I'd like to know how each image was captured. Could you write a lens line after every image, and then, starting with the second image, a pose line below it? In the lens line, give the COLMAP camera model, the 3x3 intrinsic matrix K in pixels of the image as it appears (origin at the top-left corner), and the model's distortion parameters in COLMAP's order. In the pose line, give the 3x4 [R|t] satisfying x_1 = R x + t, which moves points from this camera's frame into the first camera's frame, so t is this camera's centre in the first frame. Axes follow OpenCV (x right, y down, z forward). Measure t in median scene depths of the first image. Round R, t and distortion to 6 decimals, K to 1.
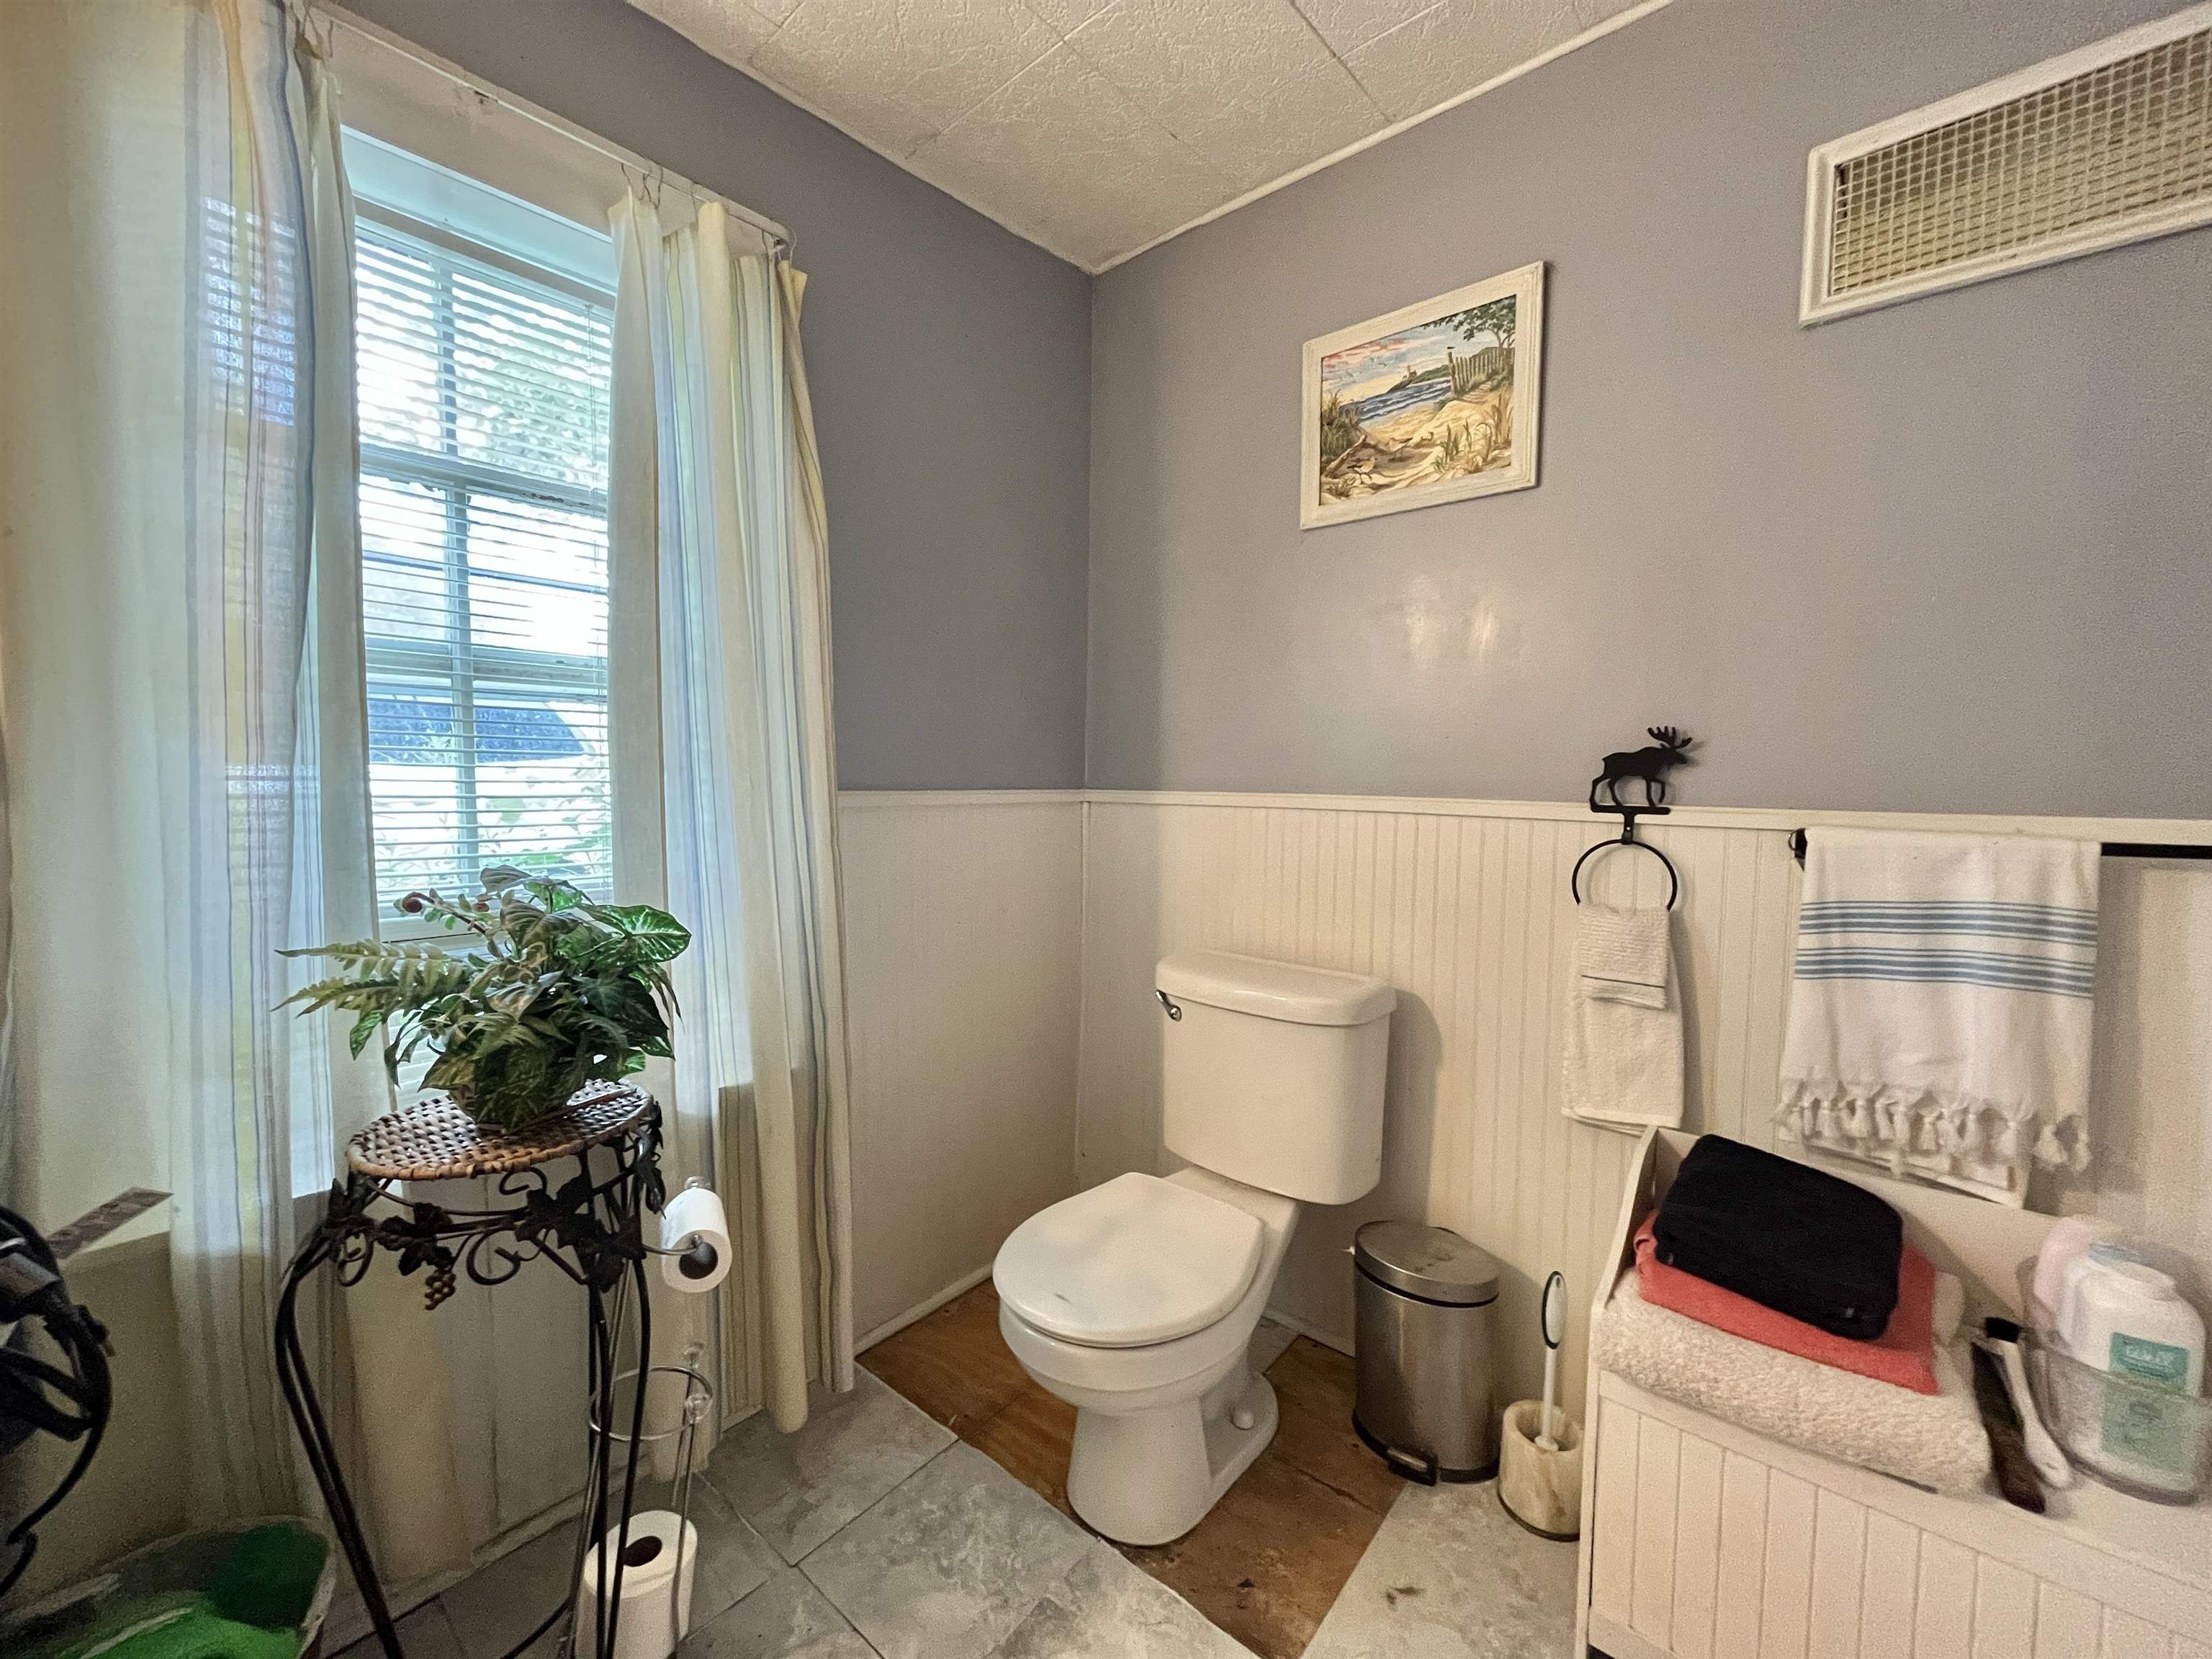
lens RADIAL K [[888.8, 0, 1106.6], [0, 888.8, 827.0], [0, 0, 1]] dist [-0.002023, -0.000551]
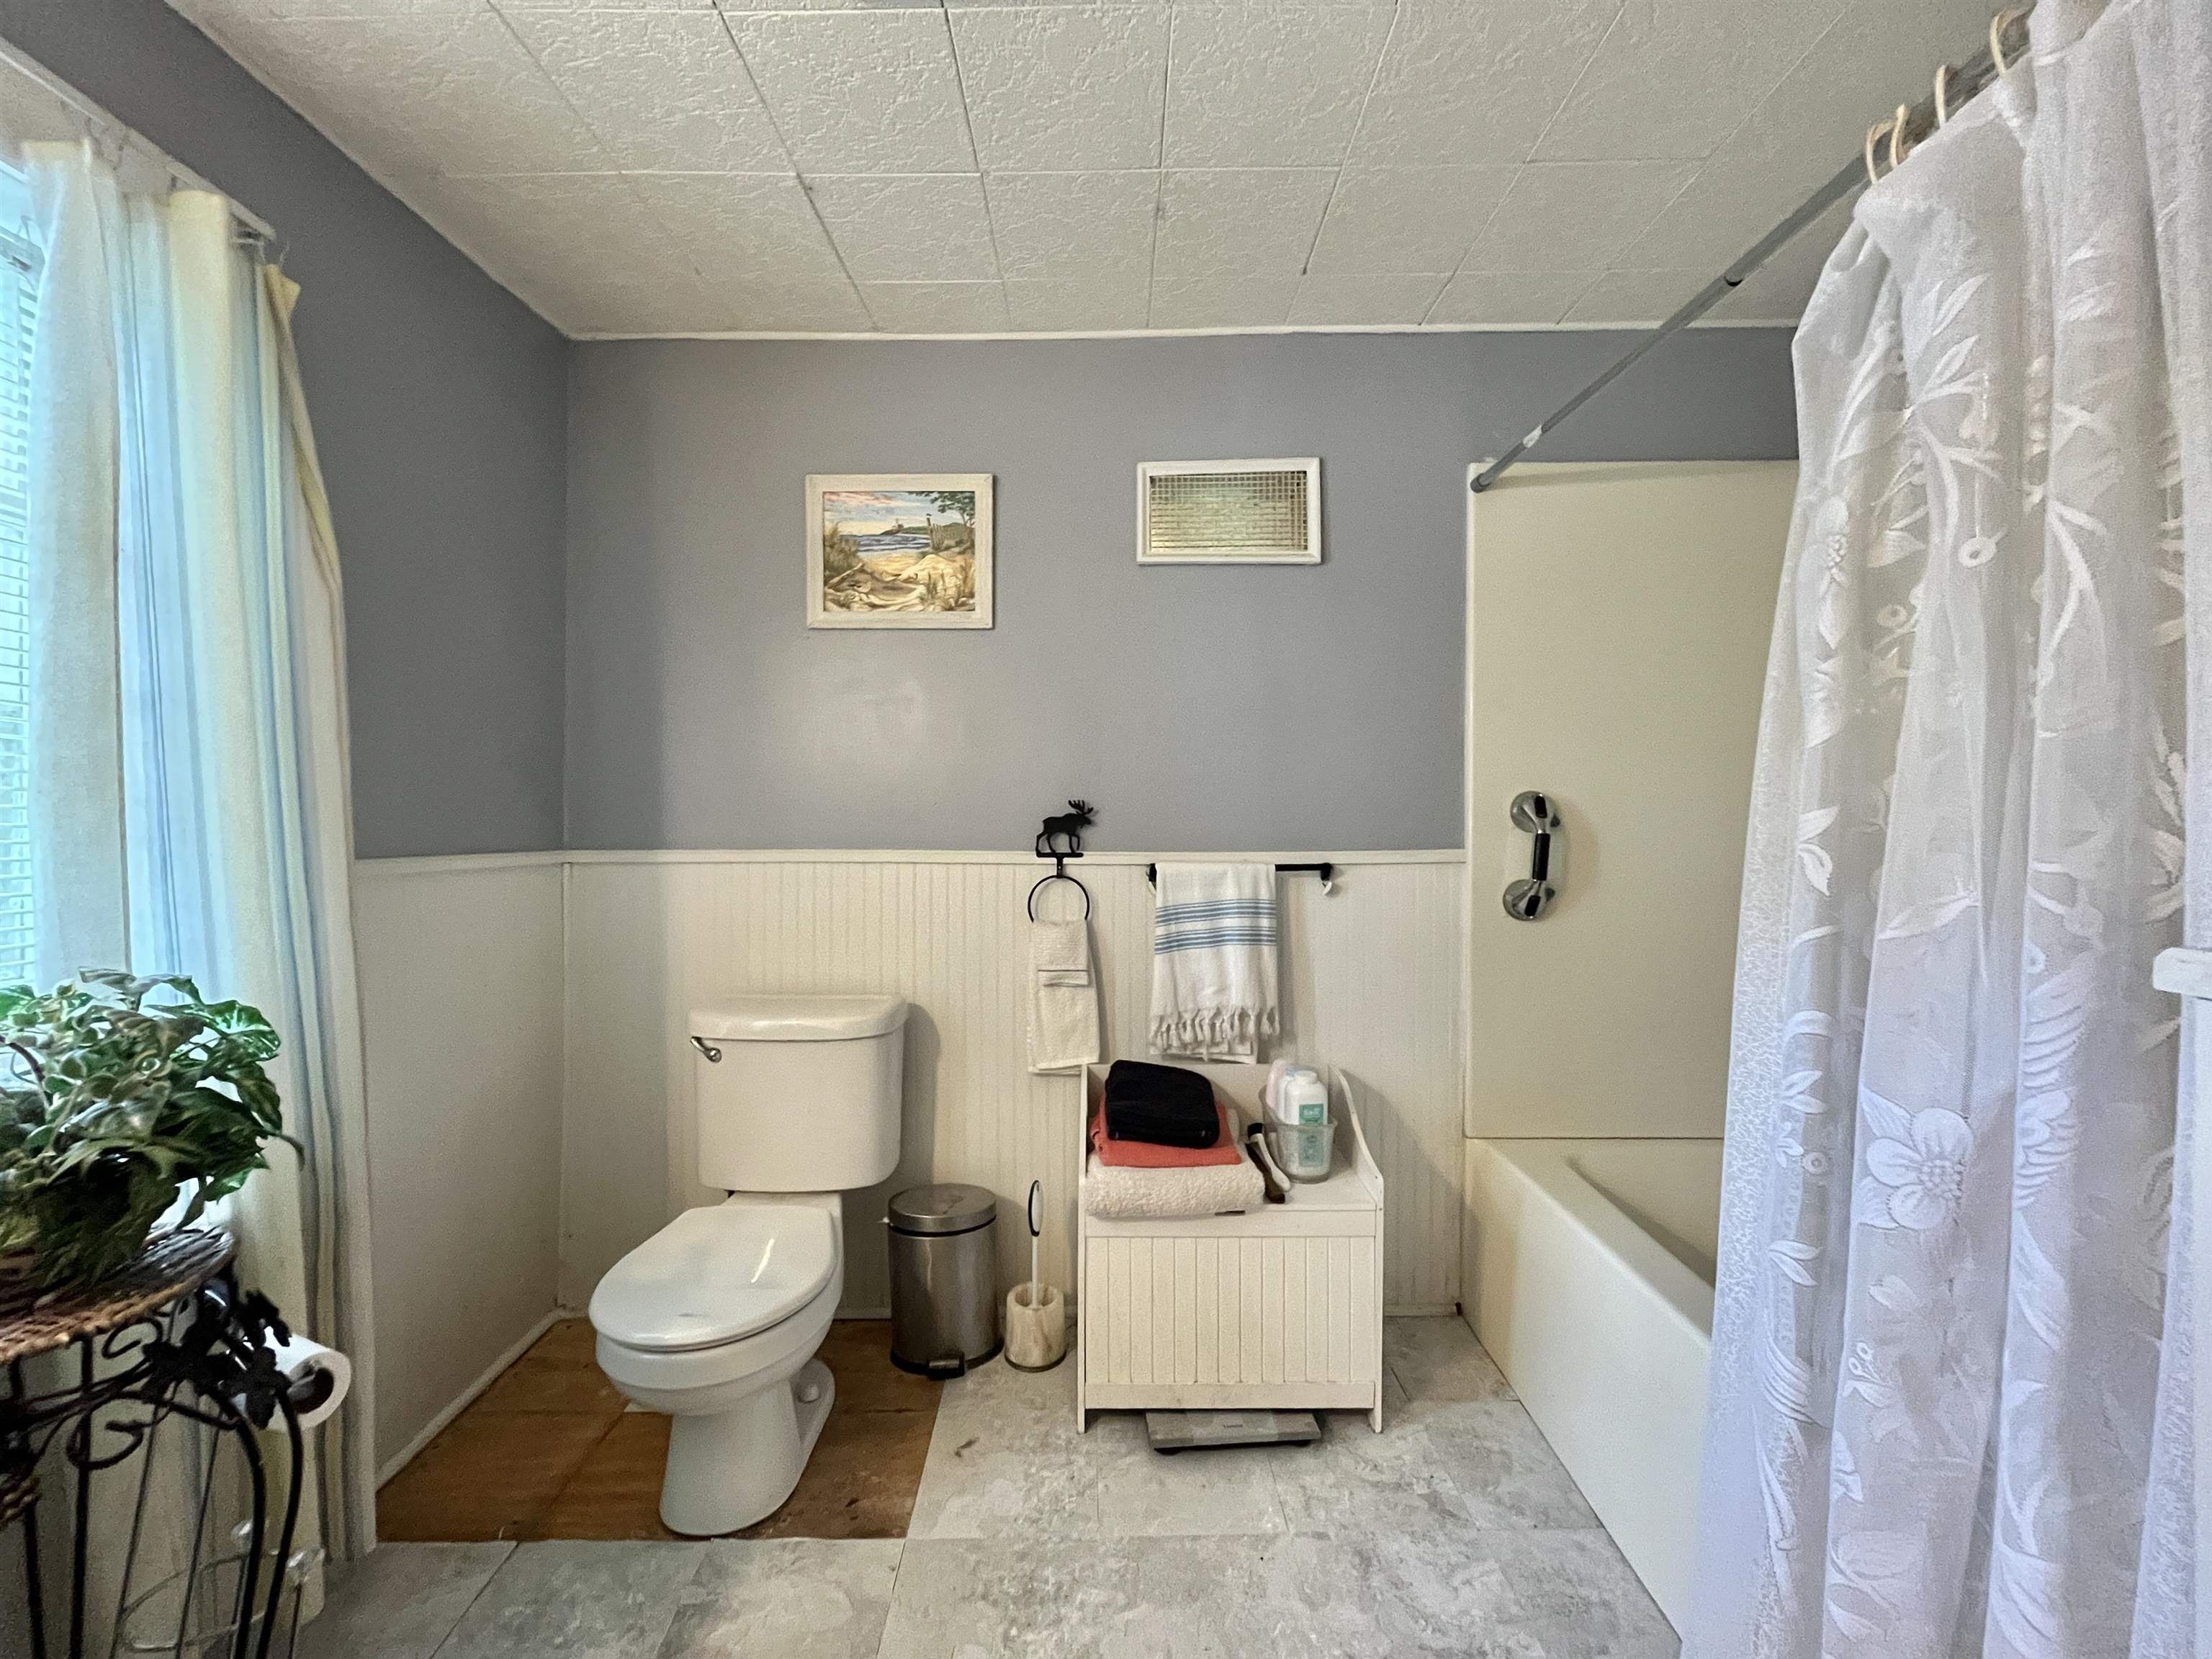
lens RADIAL K [[888.8, 0, 1106.6], [0, 888.8, 827.0], [0, 0, 1]] dist [-0.002023, -0.000551]
pose [[0.755674, -0.011694, 0.654843, -0.336510], [0.047070, 0.998225, -0.036491, -0.008493], [-0.653254, 0.058399, 0.754883, -0.184358]]
